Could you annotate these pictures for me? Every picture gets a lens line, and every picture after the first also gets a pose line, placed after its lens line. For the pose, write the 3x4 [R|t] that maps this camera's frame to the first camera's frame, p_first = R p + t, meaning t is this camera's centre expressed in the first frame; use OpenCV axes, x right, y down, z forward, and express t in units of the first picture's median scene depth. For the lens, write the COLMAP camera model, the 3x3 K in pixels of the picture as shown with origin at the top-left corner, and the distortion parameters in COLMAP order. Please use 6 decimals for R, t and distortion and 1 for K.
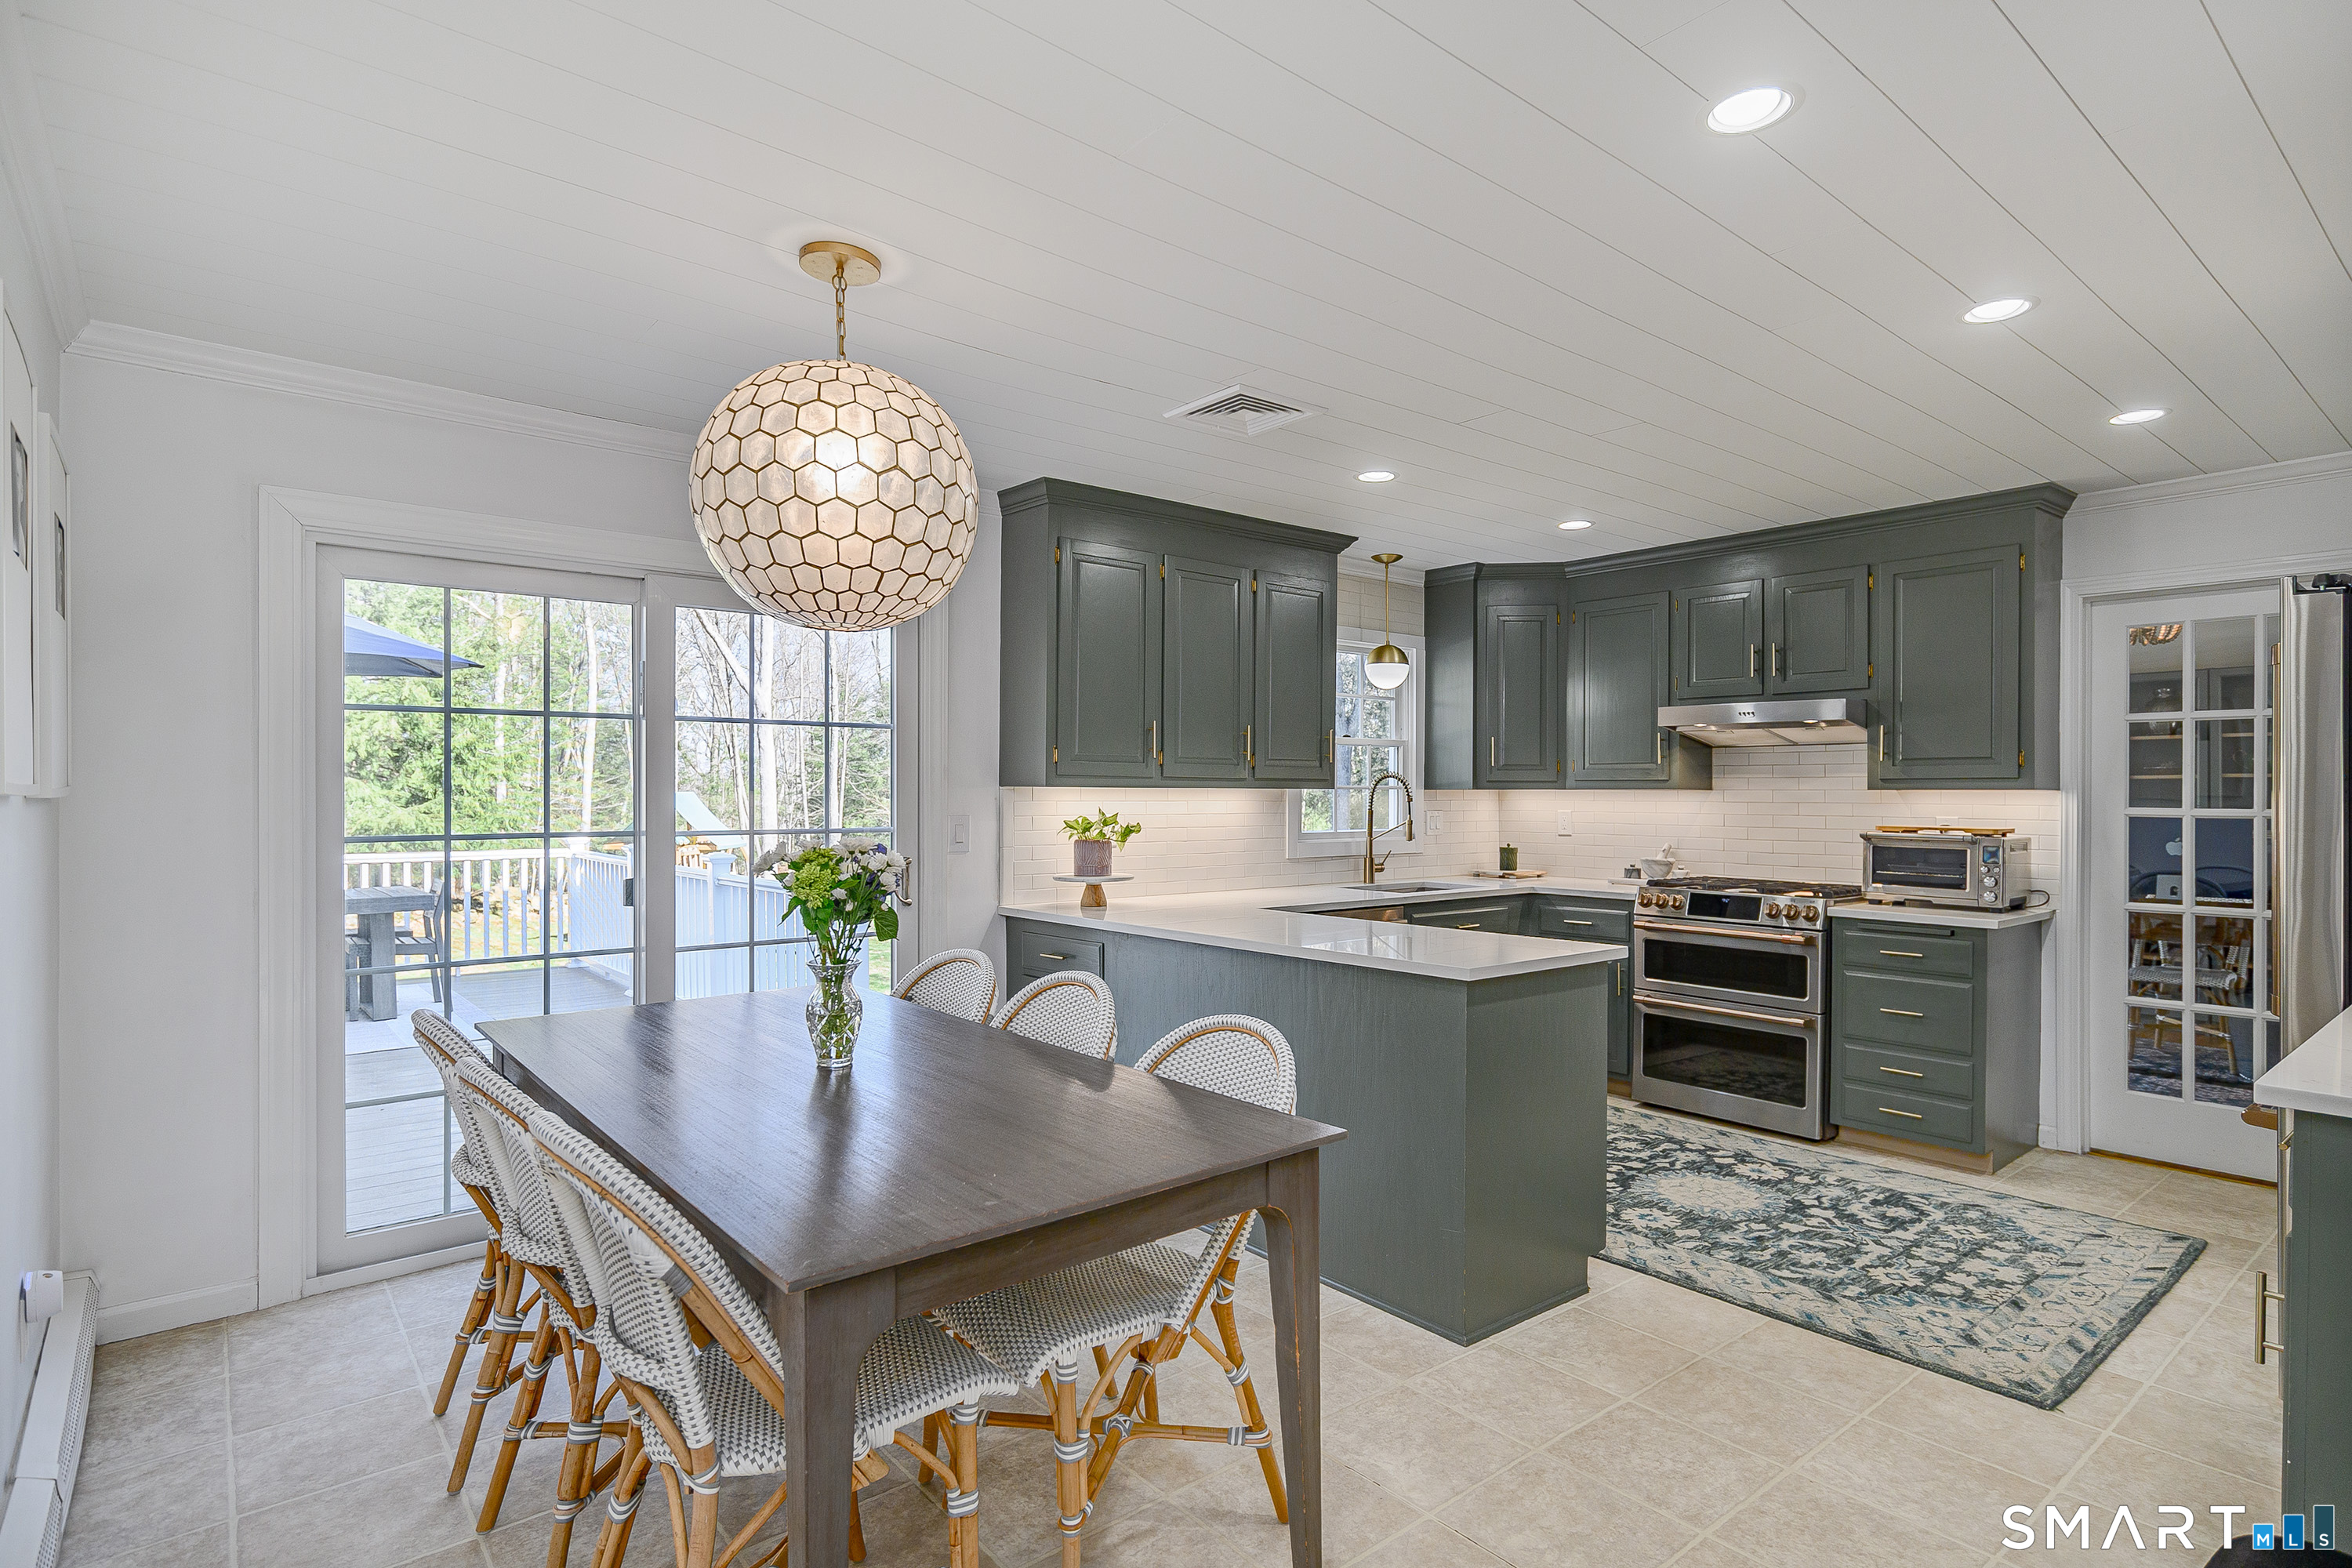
lens RADIAL K [[1197.8, 0, 1187.9], [0, 1197.8, 789.8], [0, 0, 1]] dist [-0.001175, 0.002701]
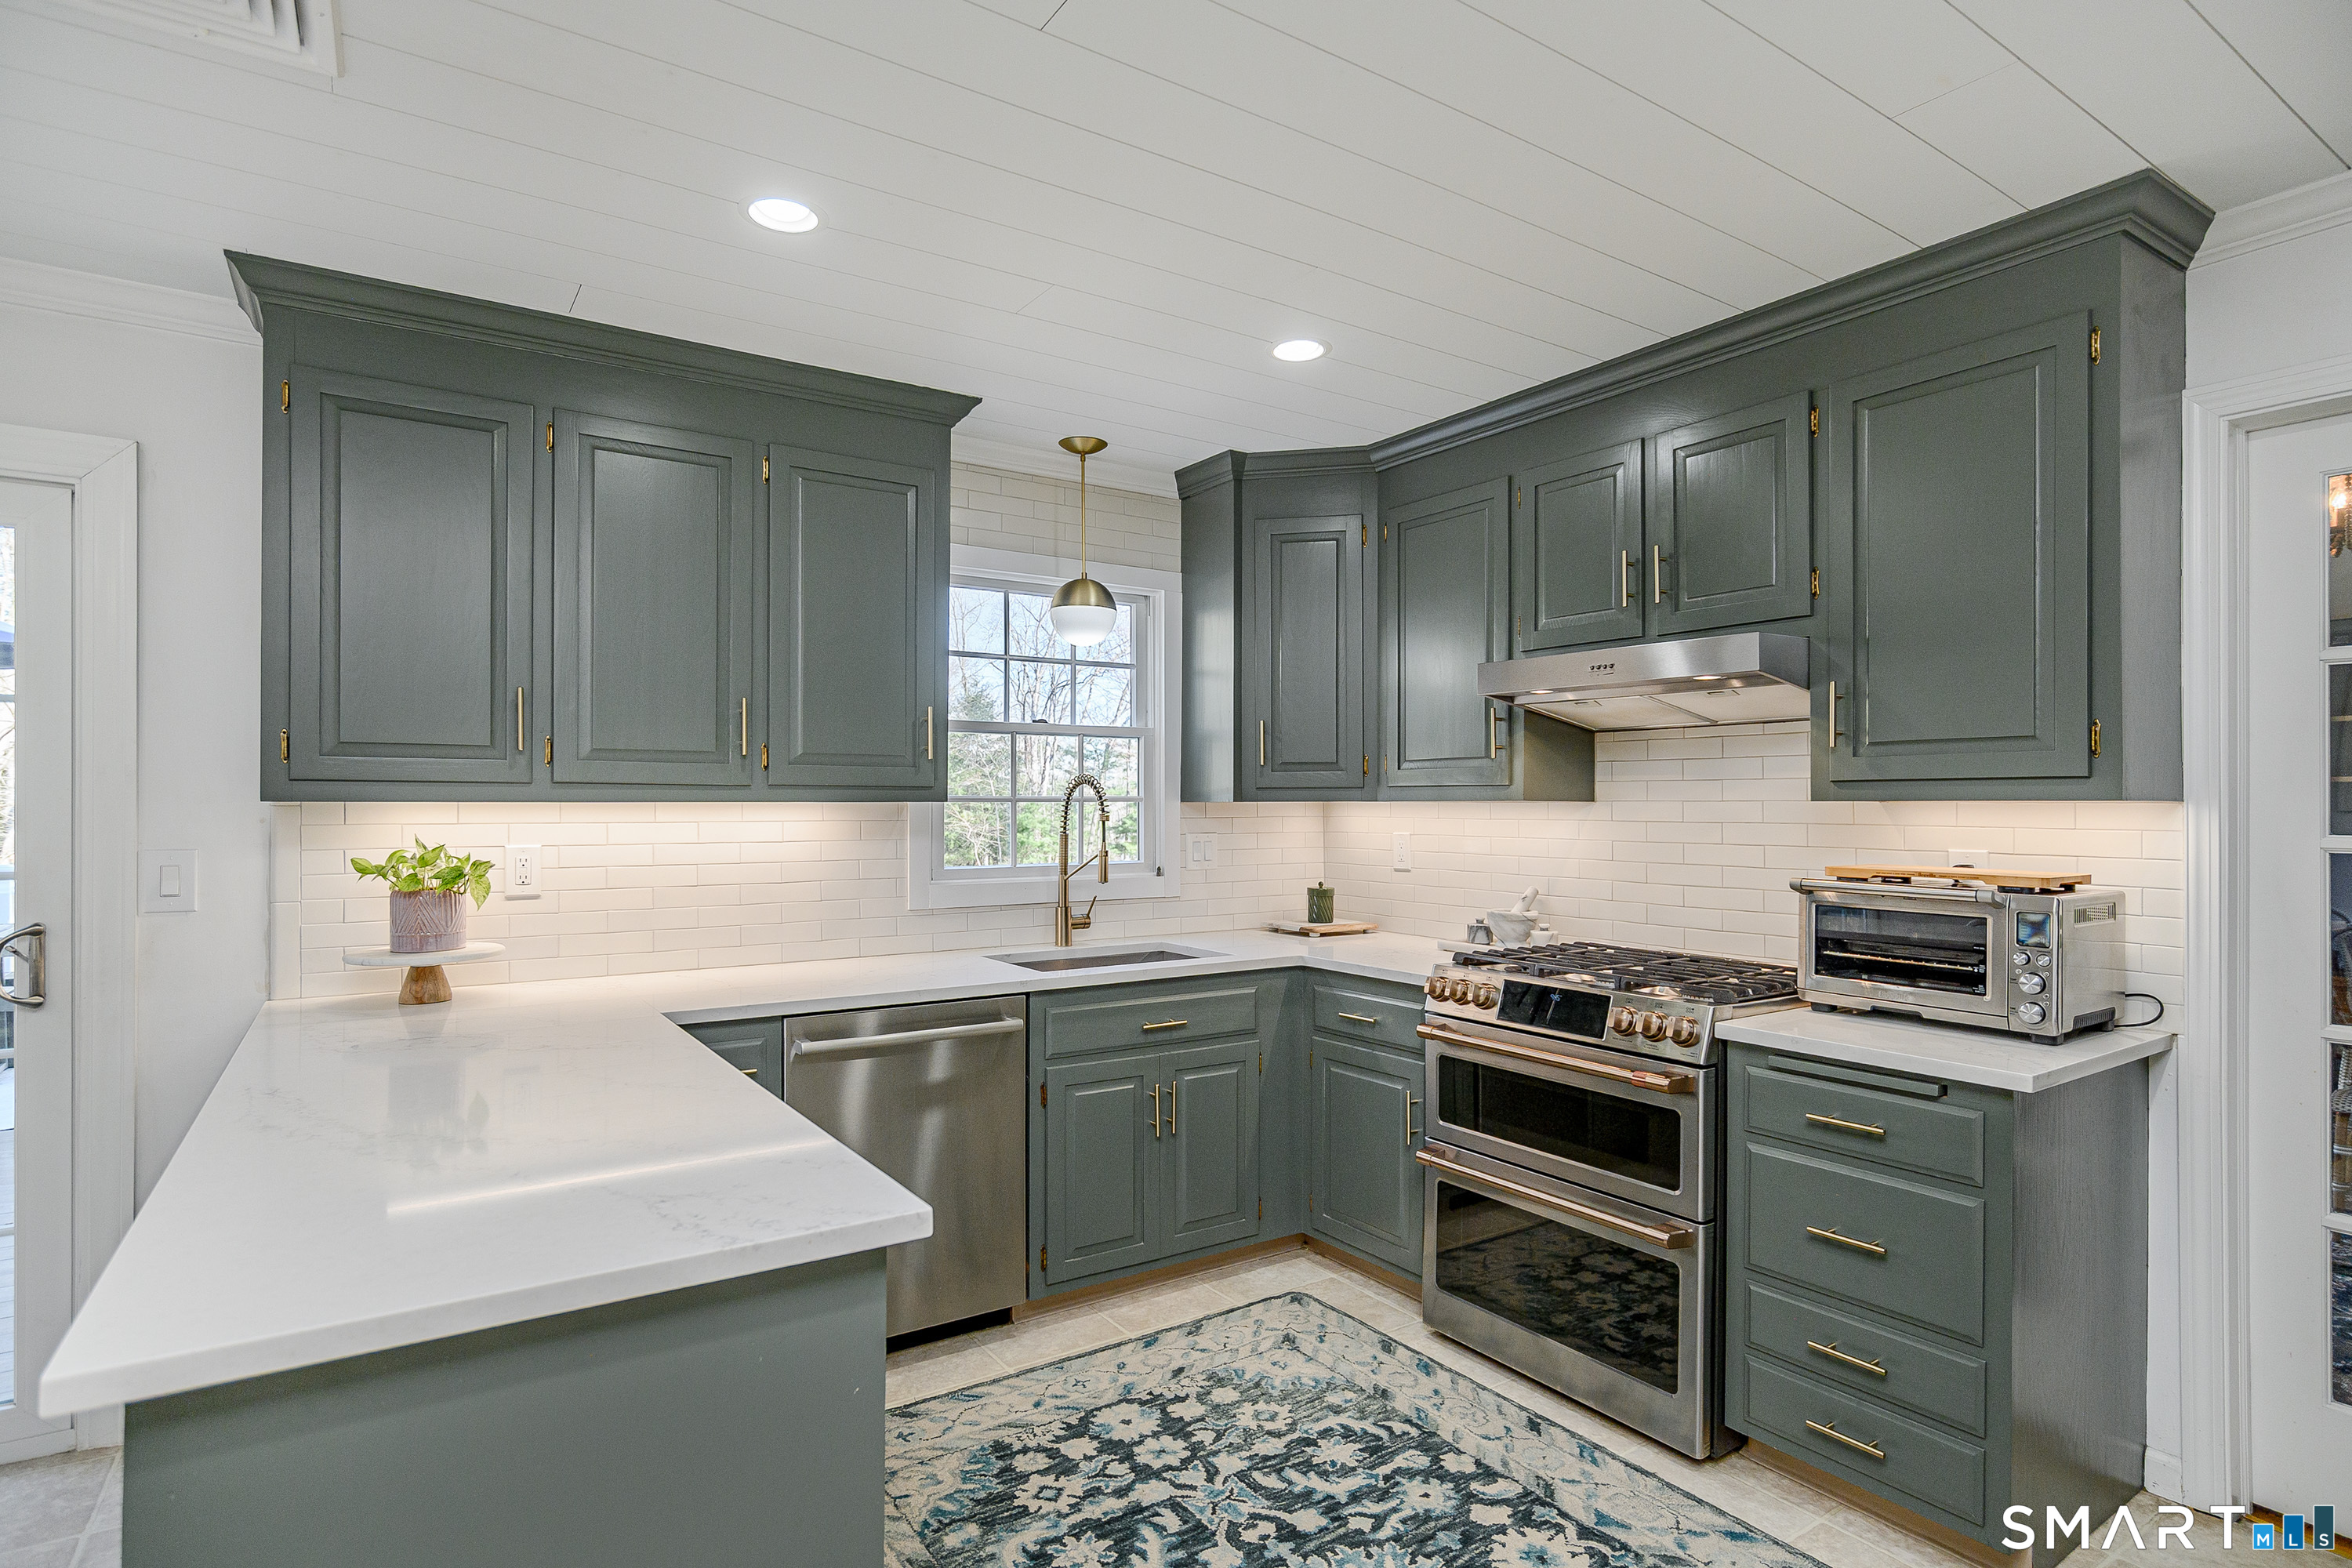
lens RADIAL K [[1197.8, 0, 1187.8], [0, 1197.8, 793.9], [0, 0, 1]] dist [-0.001175, 0.002701]
pose [[0.995119, -0.003786, -0.098611, 0.342654], [0.003270, 0.999980, -0.005390, -0.001351], [0.098630, 0.005041, 0.995111, 0.432728]]
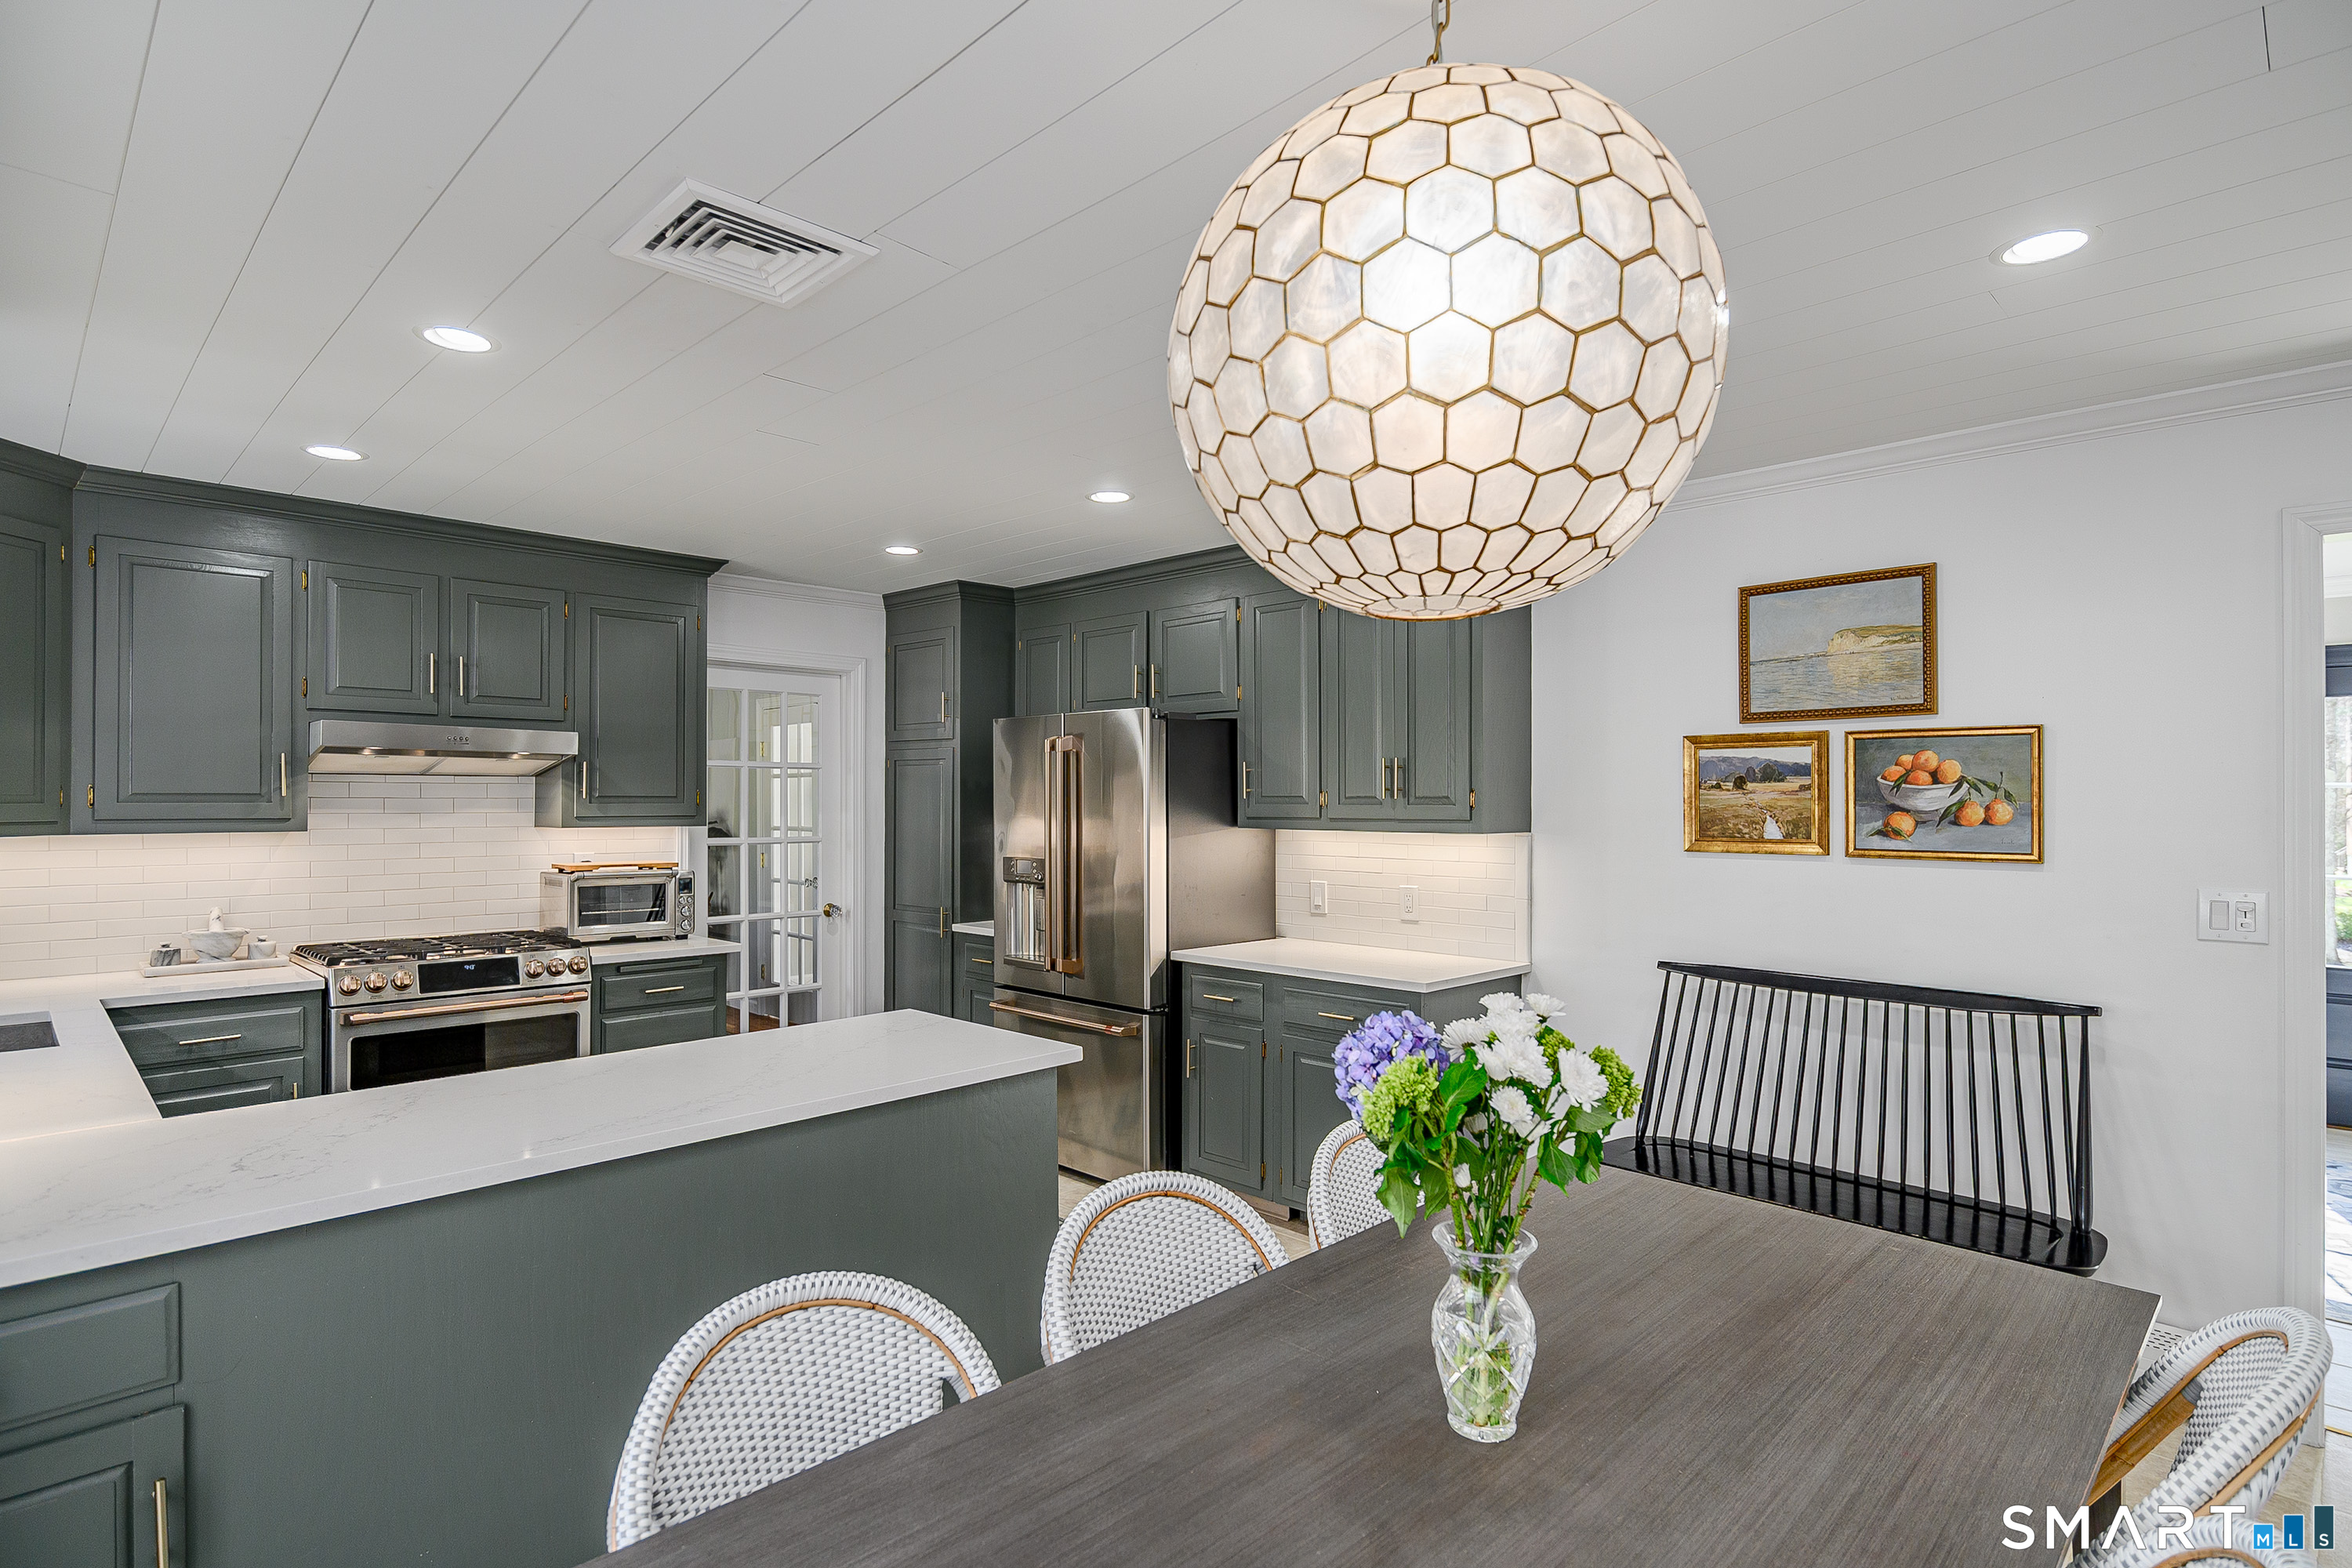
lens RADIAL K [[1197.8, 0, 1177.6], [0, 1197.8, 792.4], [0, 0, 1]] dist [-0.001175, 0.002701]
pose [[-0.093729, 0.008359, 0.995563, -0.417599], [0.002307, 0.999964, -0.008179, -0.019016], [-0.995595, 0.001531, -0.093745, 0.617695]]
